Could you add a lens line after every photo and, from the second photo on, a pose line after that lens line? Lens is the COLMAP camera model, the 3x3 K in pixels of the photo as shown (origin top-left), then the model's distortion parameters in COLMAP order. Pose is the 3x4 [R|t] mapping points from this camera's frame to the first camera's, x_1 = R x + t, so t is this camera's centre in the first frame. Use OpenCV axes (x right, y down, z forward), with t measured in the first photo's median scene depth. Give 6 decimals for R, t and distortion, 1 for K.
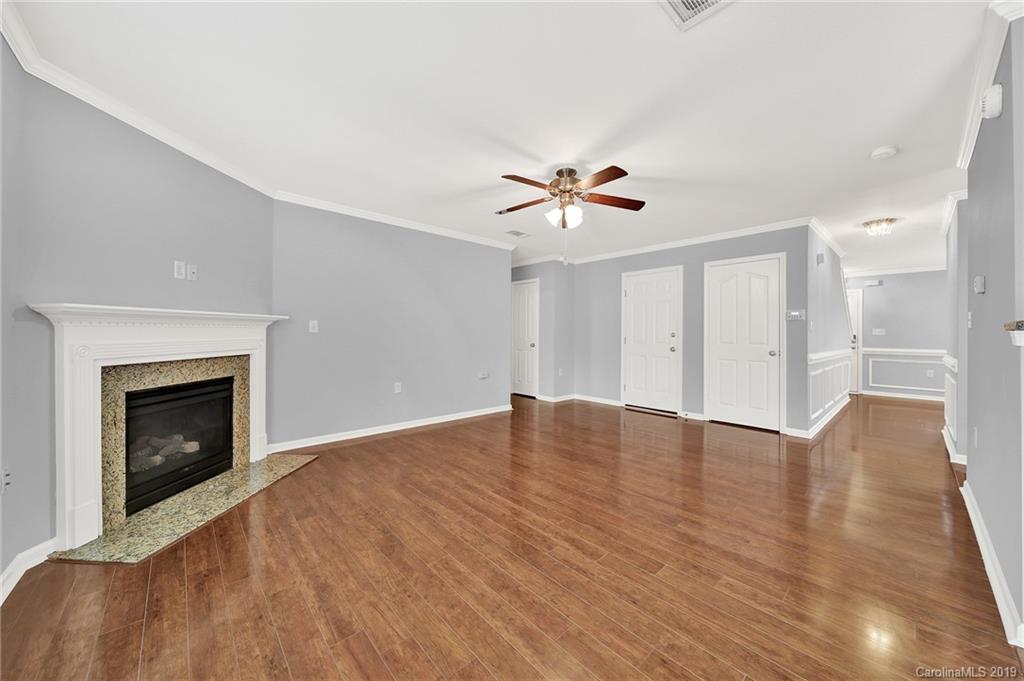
lens RADIAL K [[365.0, 0, 512.0], [0, 365.0, 336.7], [0, 0, 1]] dist [-0.000283, -0.000160]
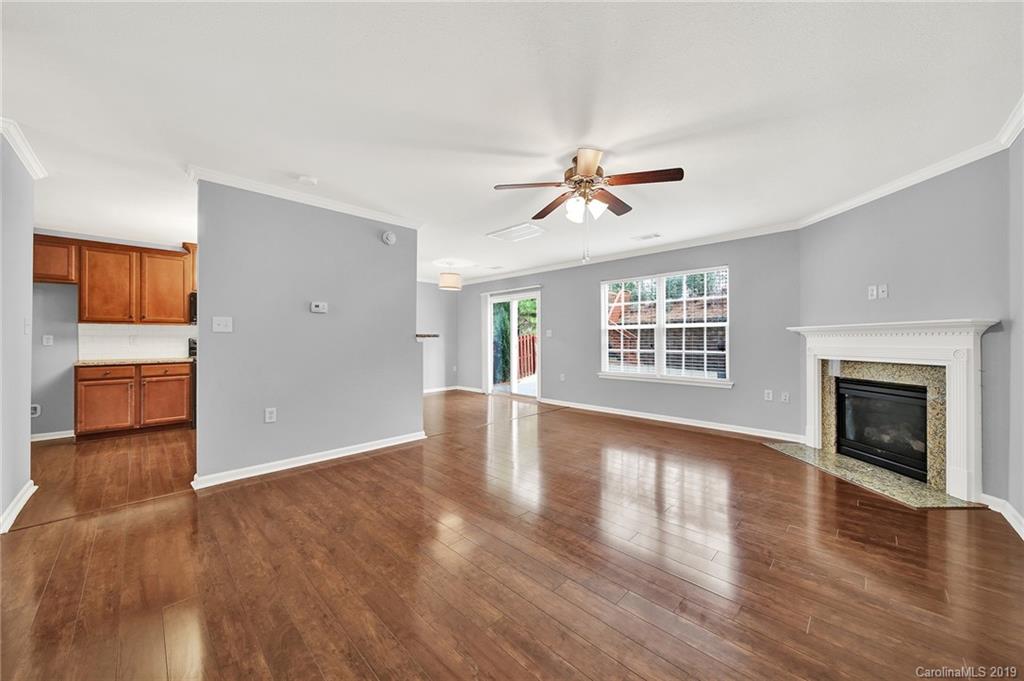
lens RADIAL K [[371.0, 0, 512.0], [0, 371.0, 340.5], [0, 0, 1]] dist [0.000268, -0.000108]
pose [[-0.998838, -0.003905, -0.048036, 0.369142], [-0.004438, 0.999930, 0.011004, -0.018169], [0.047989, 0.011205, -0.998785, 1.920624]]
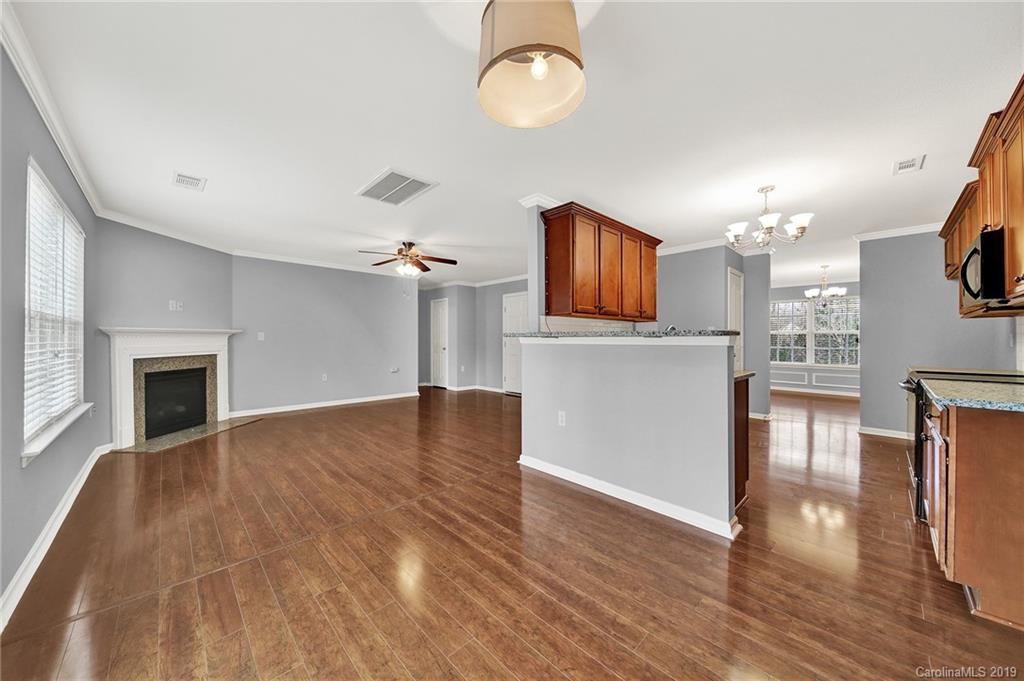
lens RADIAL K [[359.4, 0, 510.2], [0, 359.4, 343.0], [0, 0, 1]] dist [0.000132, 0.000002]
pose [[0.999612, -0.009323, 0.026262, 0.568221], [0.009329, 0.999956, -0.000121, 0.011612], [-0.026260, 0.000366, 0.999655, -0.659637]]
